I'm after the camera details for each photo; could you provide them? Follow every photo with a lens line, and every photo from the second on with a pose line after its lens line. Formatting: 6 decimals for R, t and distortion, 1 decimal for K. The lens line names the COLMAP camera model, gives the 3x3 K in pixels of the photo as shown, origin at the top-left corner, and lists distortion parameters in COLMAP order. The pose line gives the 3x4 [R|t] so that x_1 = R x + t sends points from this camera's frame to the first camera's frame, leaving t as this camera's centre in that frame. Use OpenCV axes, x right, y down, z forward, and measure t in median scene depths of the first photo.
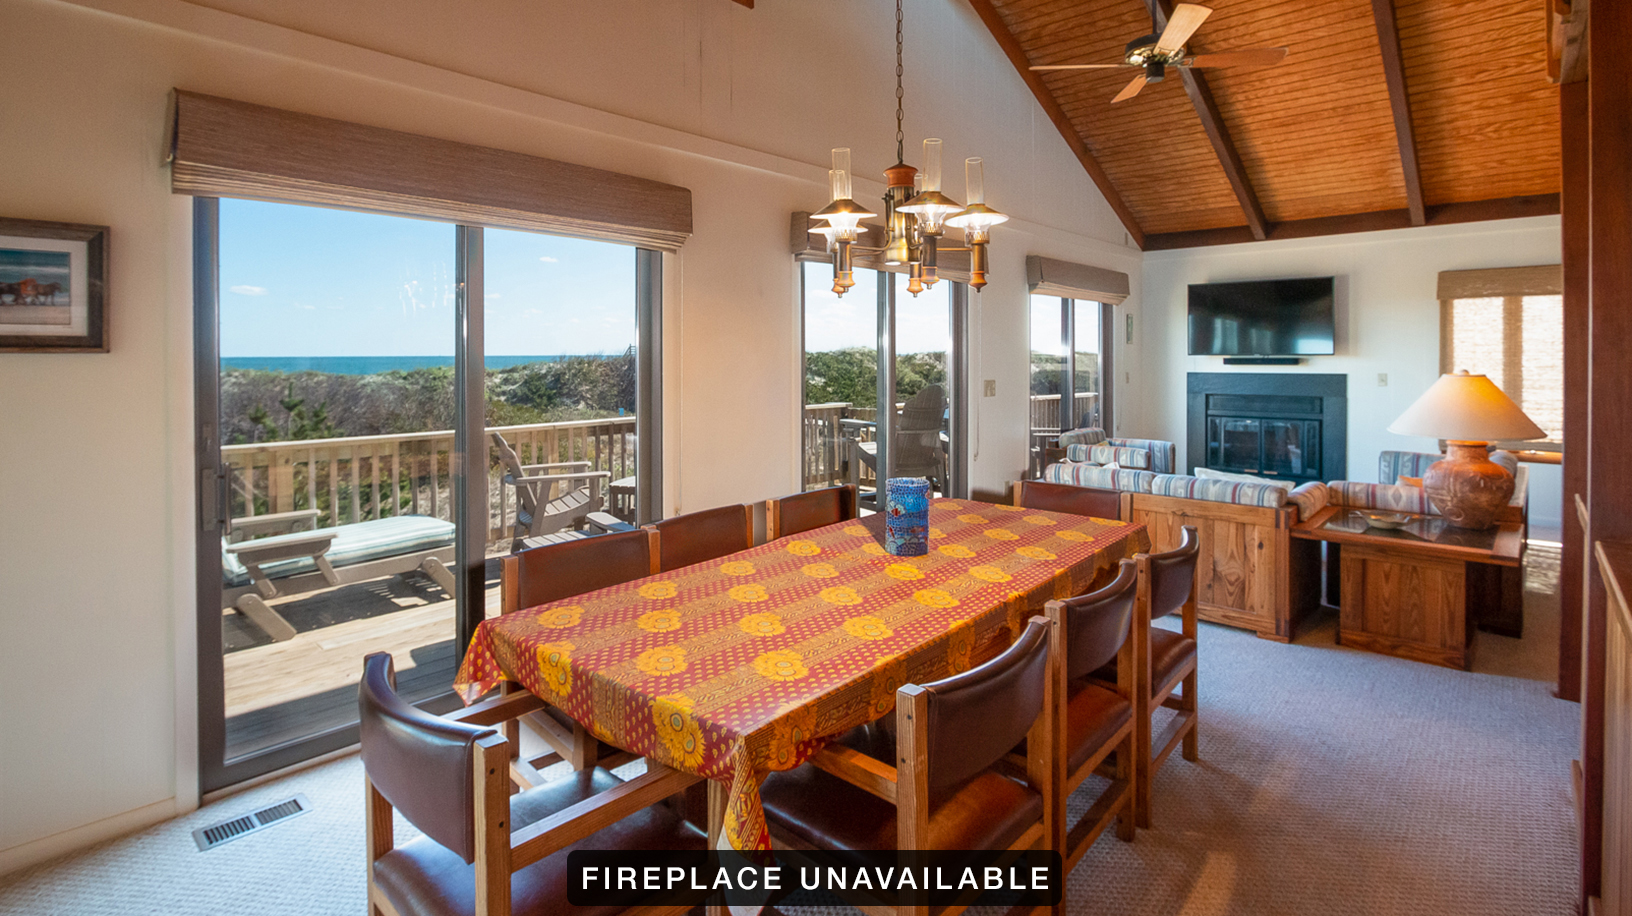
lens RADIAL K [[793.0, 0, 813.1], [0, 793.0, 354.7], [0, 0, 1]] dist [-0.005588, -0.000941]
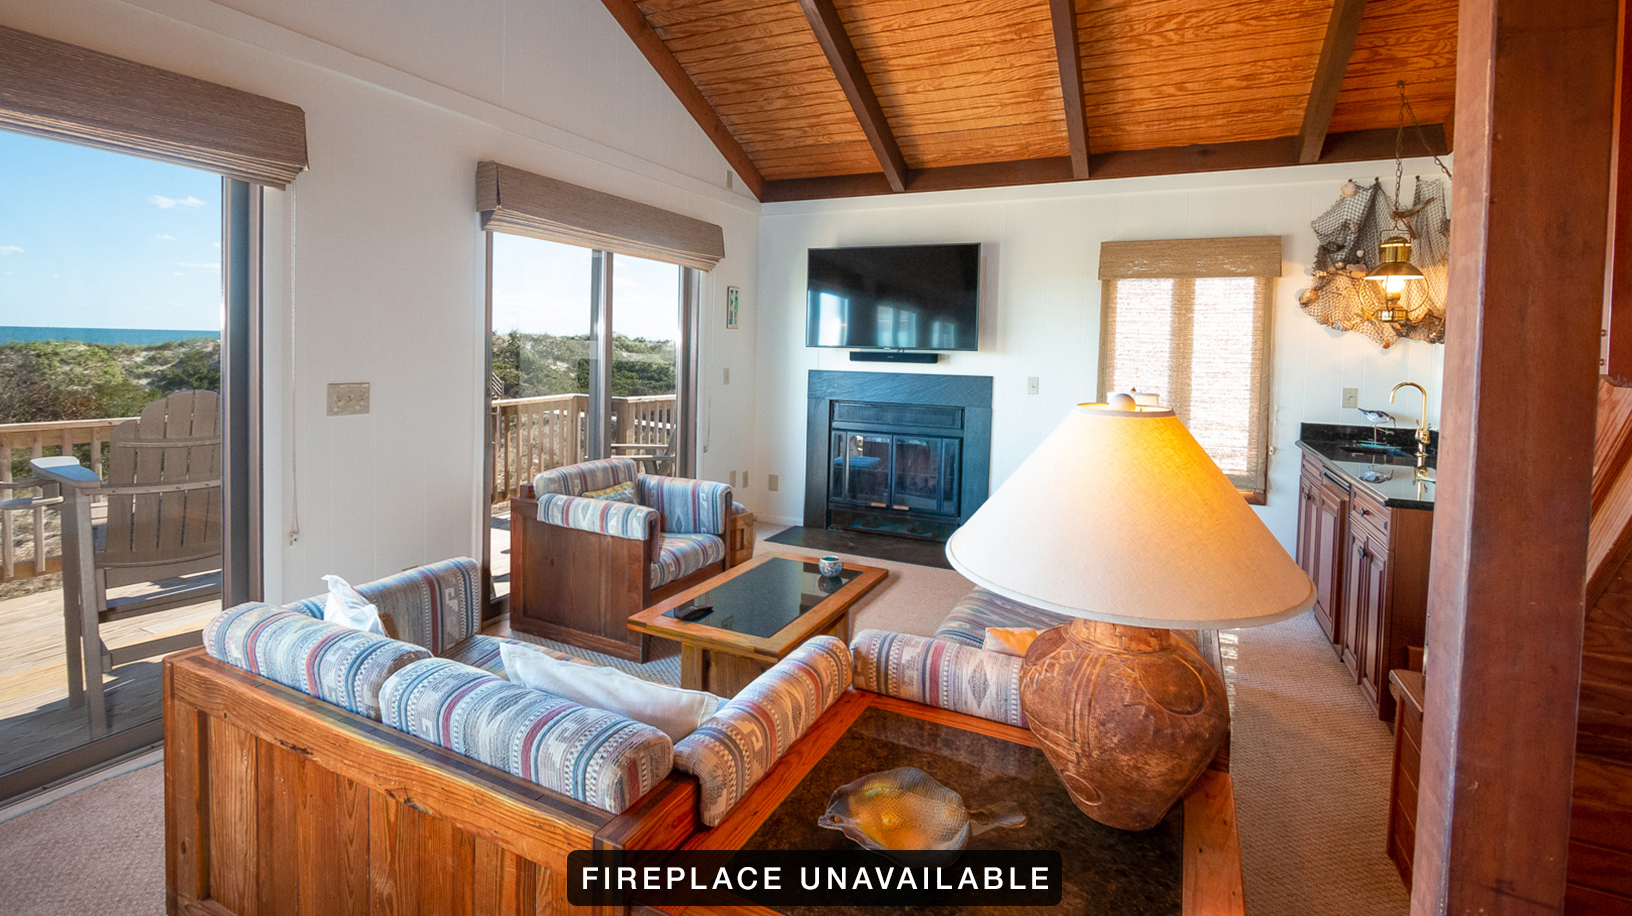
lens RADIAL K [[763.6, 0, 809.1], [0, 763.6, 364.0], [0, 0, 1]] dist [0.001903, 0.000121]
pose [[0.956835, 0.018814, 0.290022, 0.310048], [-0.026866, 0.999356, 0.023805, -0.000319], [-0.289388, -0.030569, 0.956724, 0.373902]]
